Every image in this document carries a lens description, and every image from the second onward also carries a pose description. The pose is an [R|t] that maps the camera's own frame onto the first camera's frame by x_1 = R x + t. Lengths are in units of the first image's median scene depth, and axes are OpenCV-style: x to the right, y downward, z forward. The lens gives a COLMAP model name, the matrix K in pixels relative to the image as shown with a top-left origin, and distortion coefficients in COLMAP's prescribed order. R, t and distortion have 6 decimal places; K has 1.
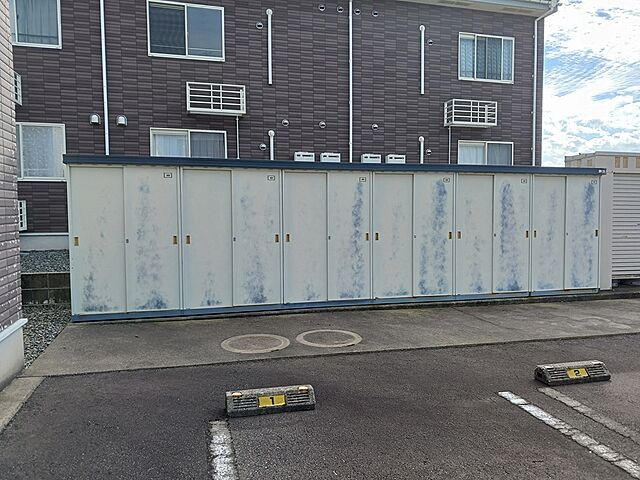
lens RADIAL K [[491.3, 0, 321.3], [0, 491.3, 237.1], [0, 0, 1]] dist [-0.008271, -0.003333]
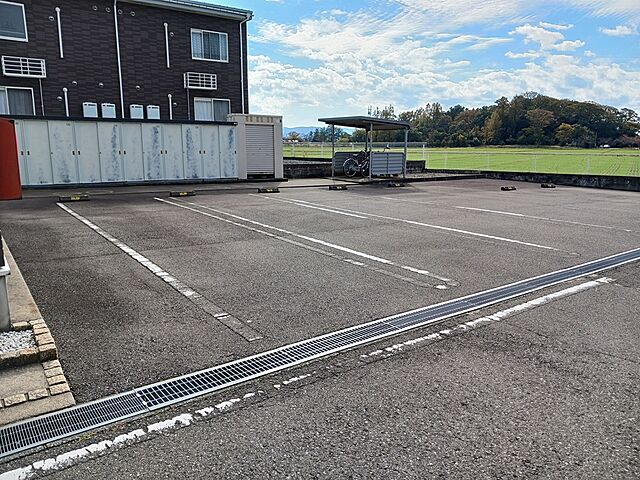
lens RADIAL K [[491.3, 0, 321.3], [0, 491.3, 237.1], [0, 0, 1]] dist [-0.008271, -0.003333]
pose [[0.932366, -0.059674, 0.356556, 0.075856], [0.011615, 0.990718, 0.135439, 0.050417], [-0.361329, -0.122137, 0.924405, -0.803740]]
